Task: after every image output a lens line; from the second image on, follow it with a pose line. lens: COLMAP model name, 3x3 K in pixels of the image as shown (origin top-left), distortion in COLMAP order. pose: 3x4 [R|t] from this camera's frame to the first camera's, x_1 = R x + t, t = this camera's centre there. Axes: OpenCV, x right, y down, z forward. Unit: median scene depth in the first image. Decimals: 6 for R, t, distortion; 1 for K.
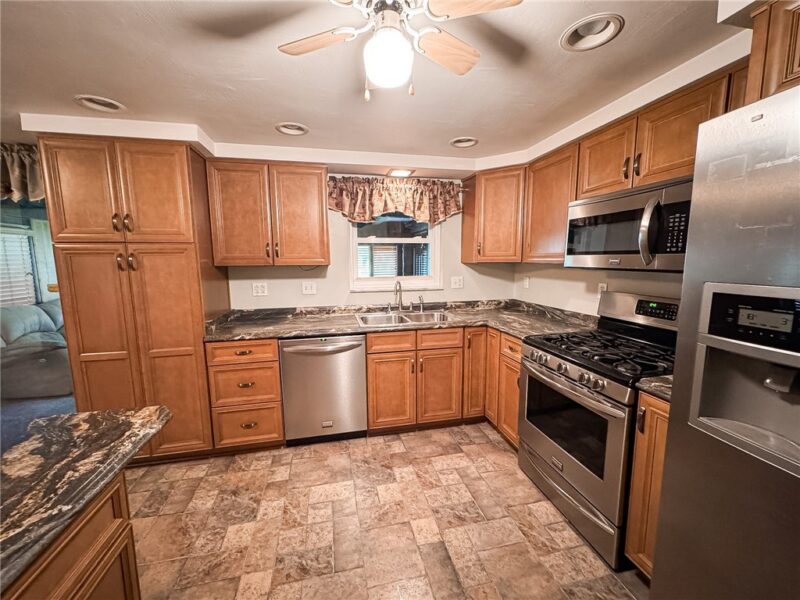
lens RADIAL K [[319.9, 0, 398.8], [0, 319.9, 300.0], [0, 0, 1]] dist [-0.002026, -0.000113]
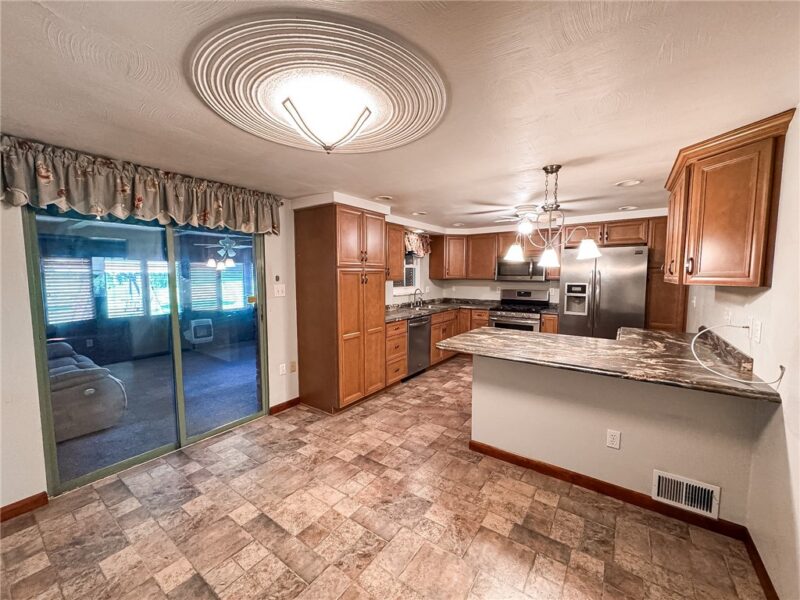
lens RADIAL K [[319.9, 0, 401.2], [0, 319.9, 300.1], [0, 0, 1]] dist [-0.002026, -0.000113]
pose [[0.739721, -0.045817, 0.671352, -1.678324], [0.079363, 0.996656, -0.019428, 0.042454], [-0.668217, 0.067652, 0.740884, -0.368763]]
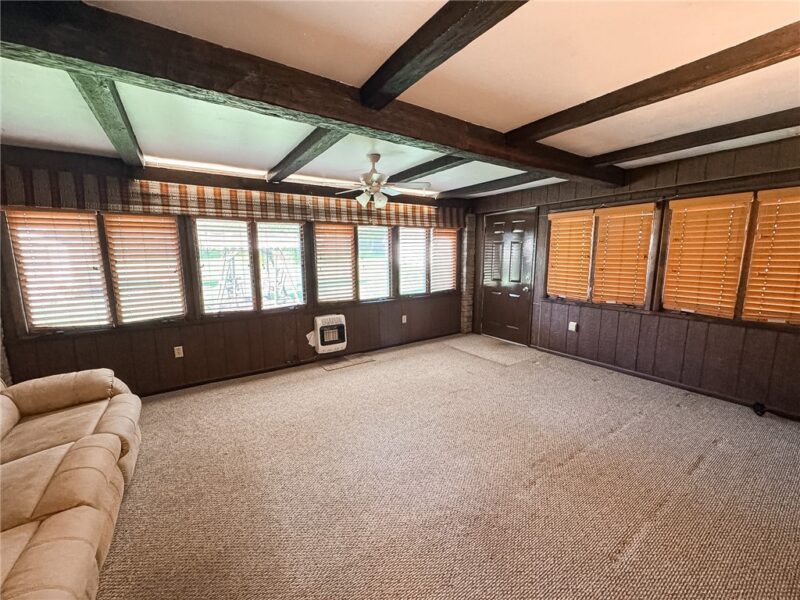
lens RADIAL K [[319.9, 0, 400.3], [0, 319.9, 299.7], [0, 0, 1]] dist [-0.002026, -0.000113]
pose [[0.931531, -0.047187, 0.360588, -1.549957], [0.040394, 0.998836, 0.026355, -0.023295], [-0.361411, -0.009985, 0.932353, 0.249113]]
